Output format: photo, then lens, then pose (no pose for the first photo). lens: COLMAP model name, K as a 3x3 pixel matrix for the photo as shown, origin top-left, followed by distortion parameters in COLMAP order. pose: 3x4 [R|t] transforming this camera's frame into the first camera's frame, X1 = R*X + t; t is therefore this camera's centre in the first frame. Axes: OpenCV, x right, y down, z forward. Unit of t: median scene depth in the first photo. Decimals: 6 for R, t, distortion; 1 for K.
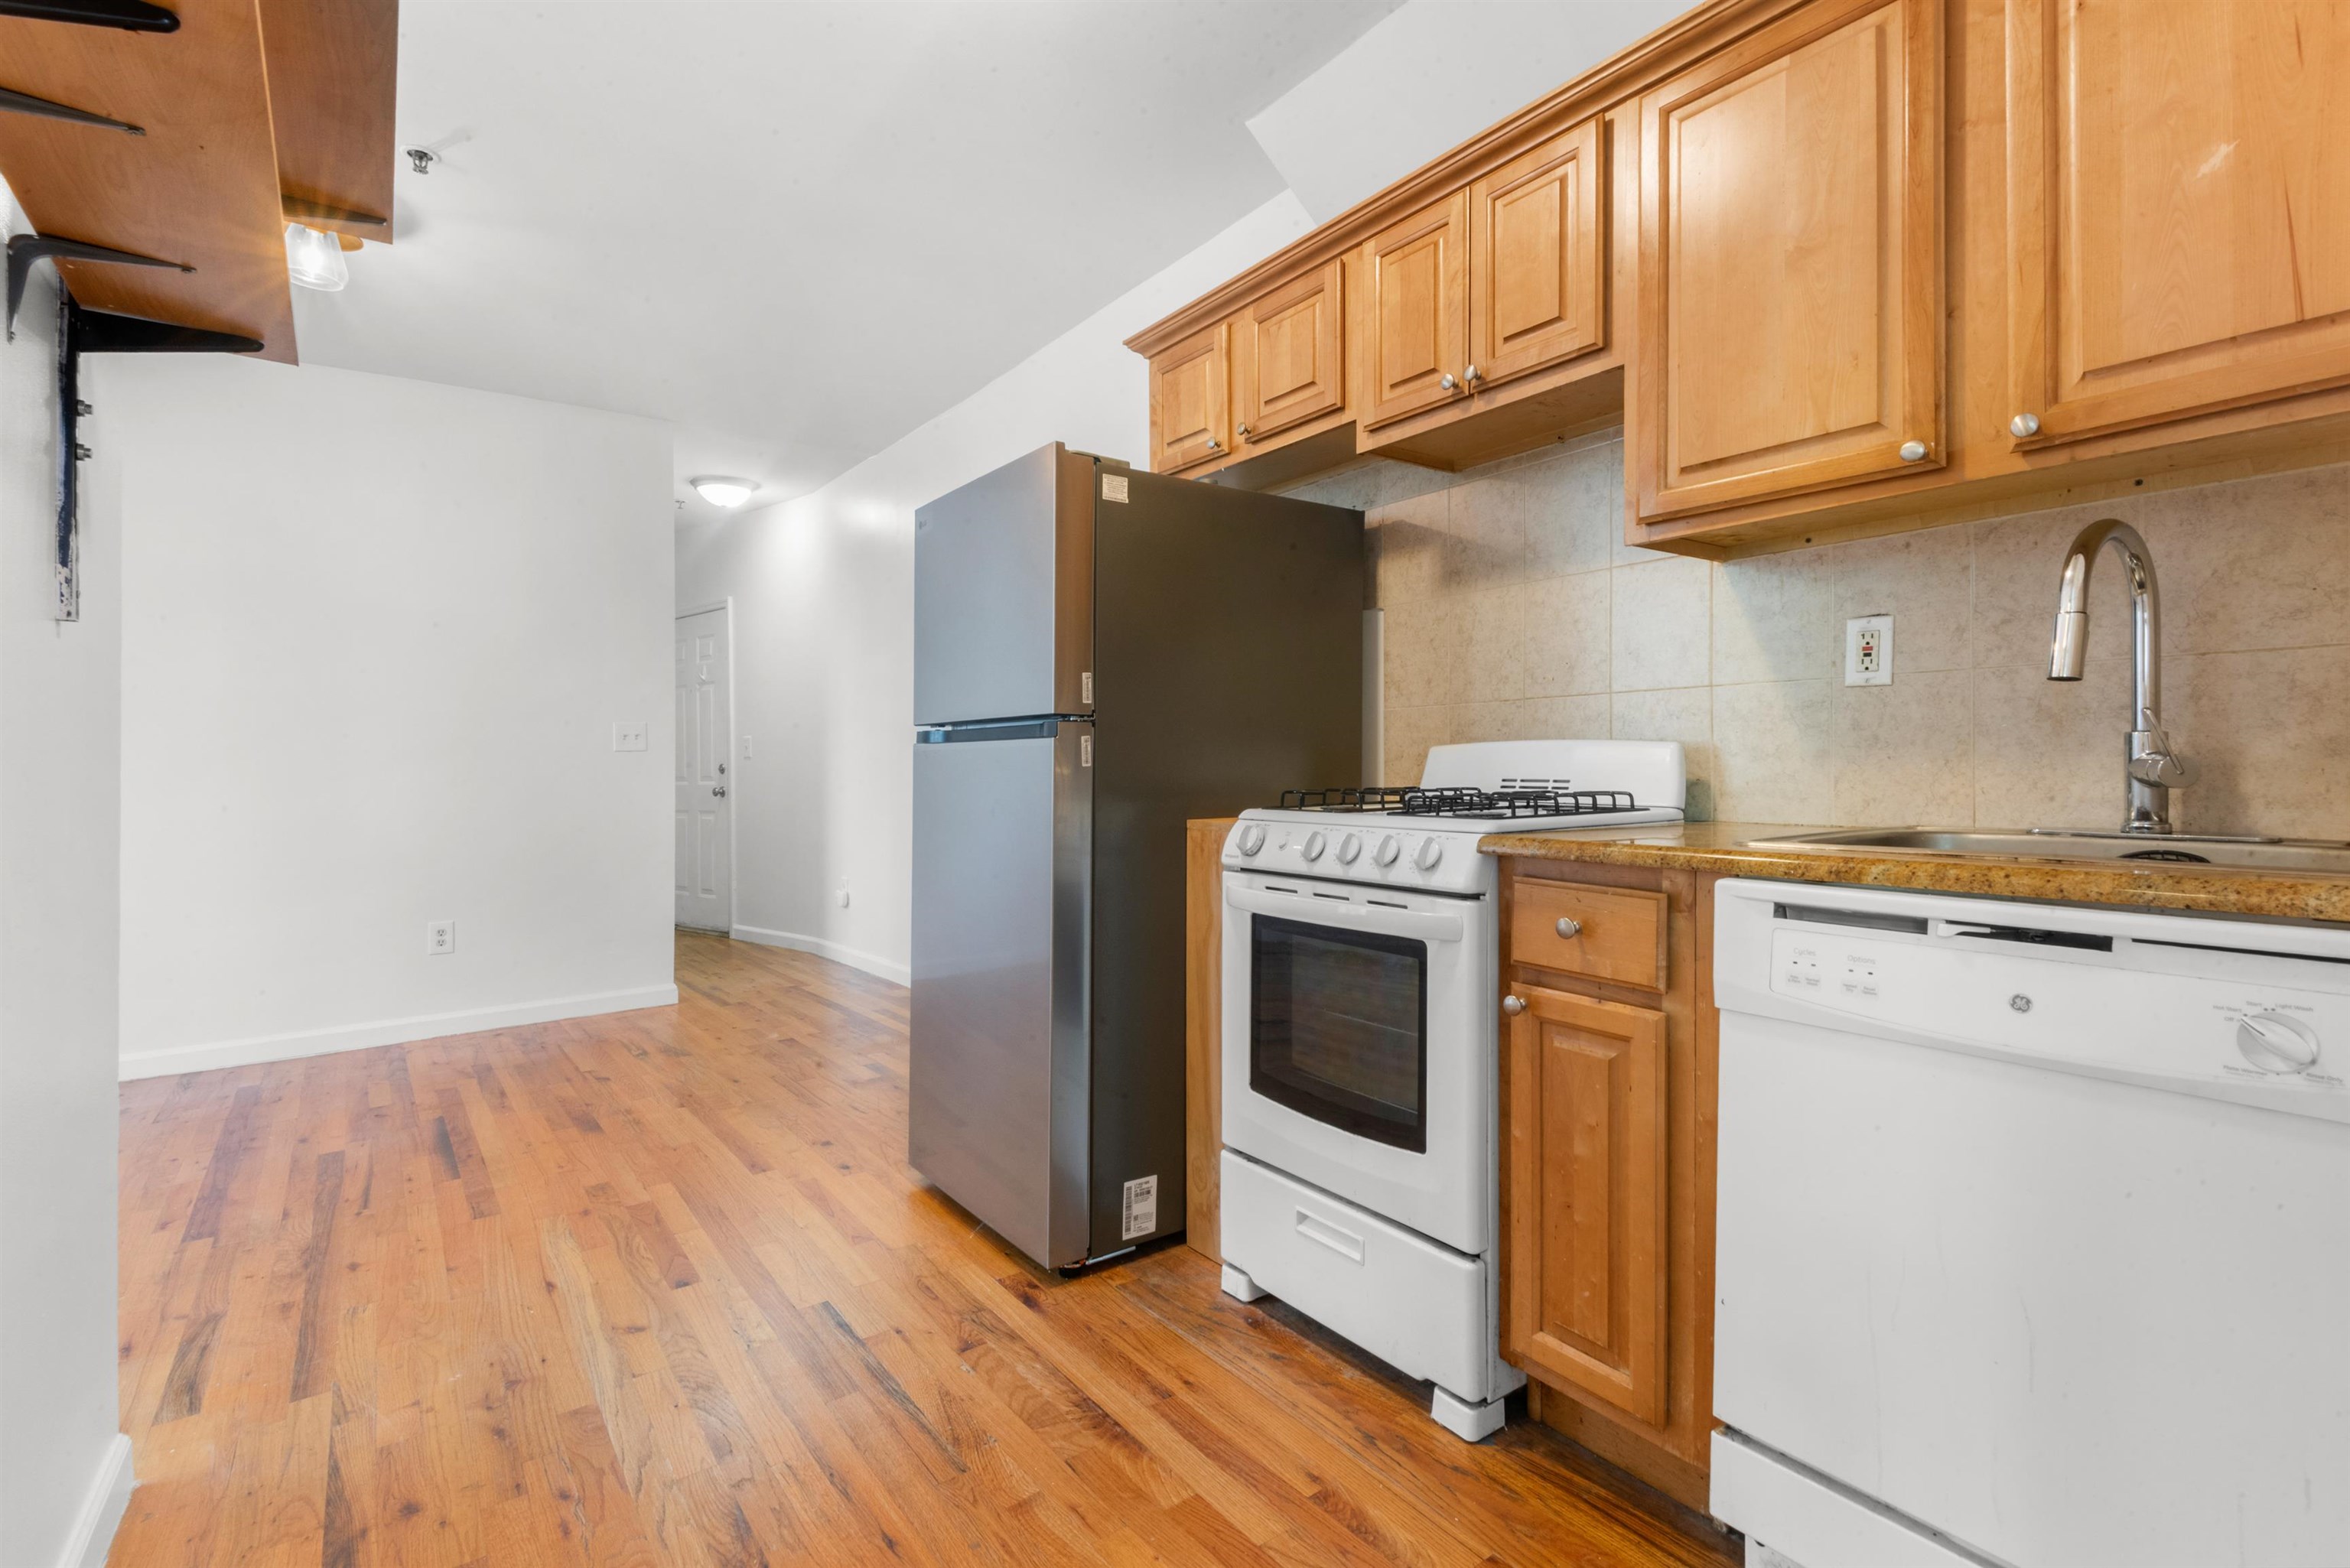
lens RADIAL K [[1091.4, 0, 1180.4], [0, 1091.4, 761.1], [0, 0, 1]] dist [0.041315, -0.024042]
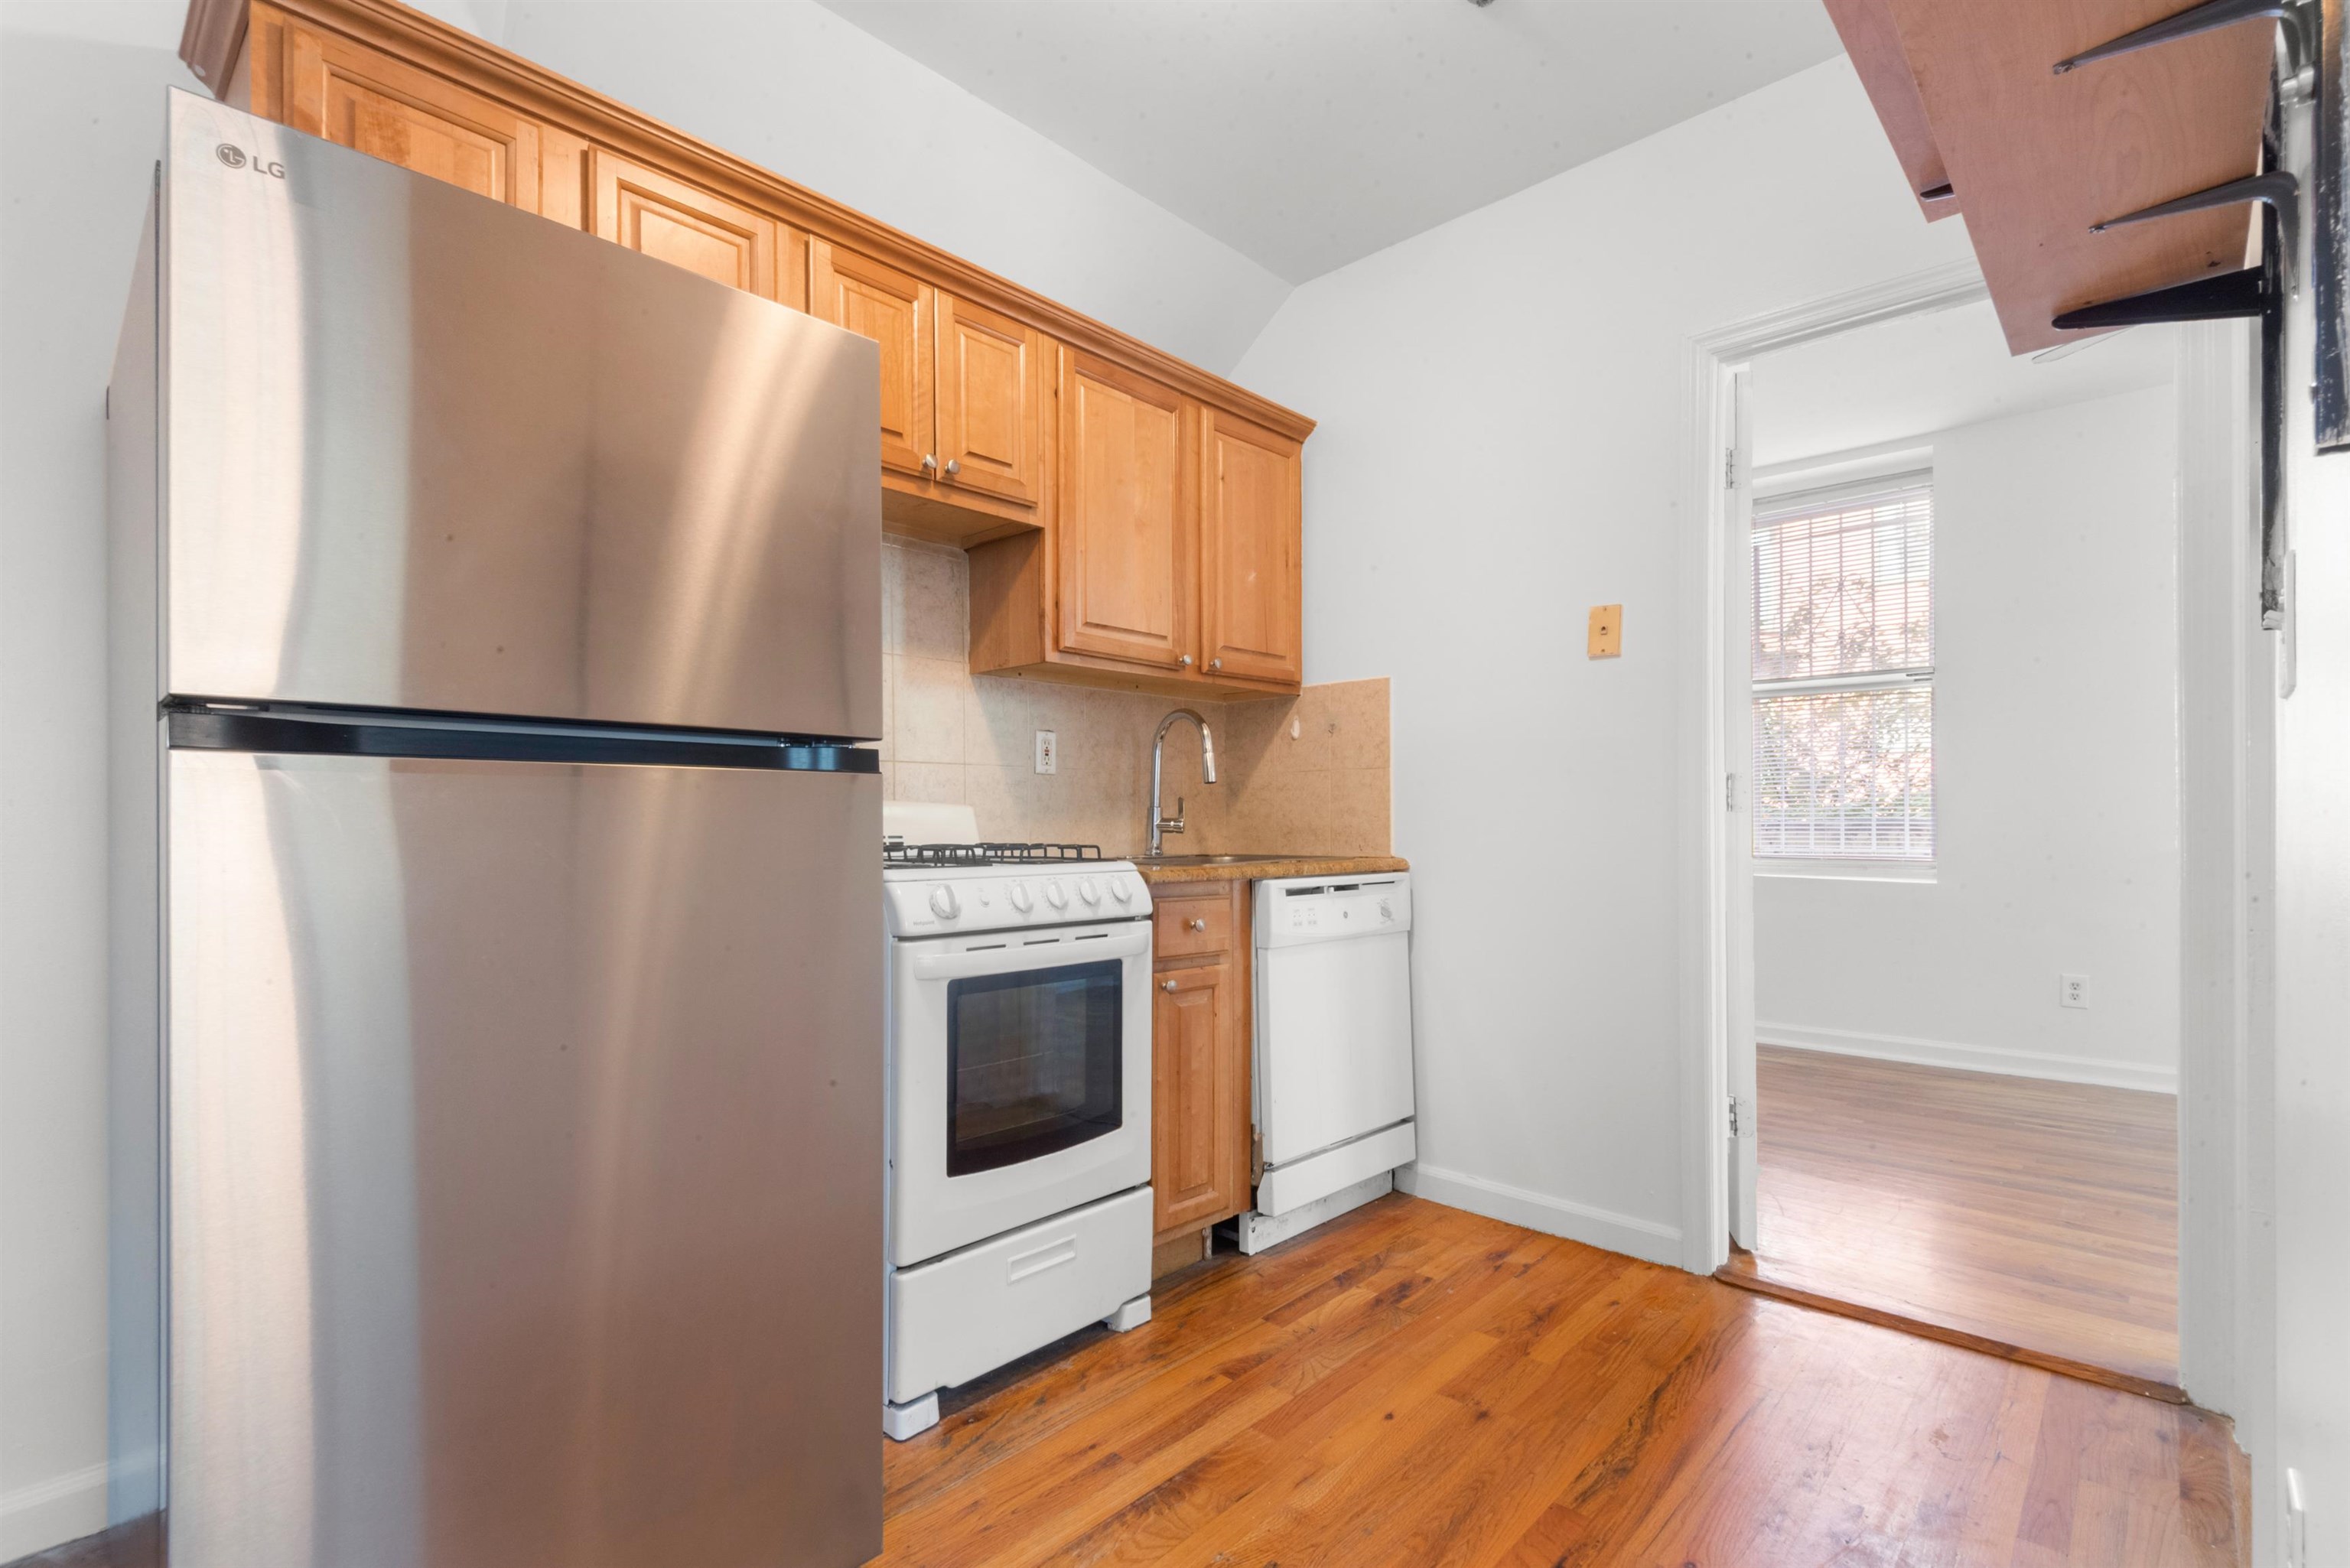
lens RADIAL K [[1094.2, 0, 1179.1], [0, 1094.2, 829.0], [0, 0, 1]] dist [0.042227, -0.017952]
pose [[-0.194631, 0.002702, 0.980873, -0.996259], [0.001633, 0.999996, -0.002430, 0.016614], [-0.980875, 0.001129, -0.194634, 1.138248]]
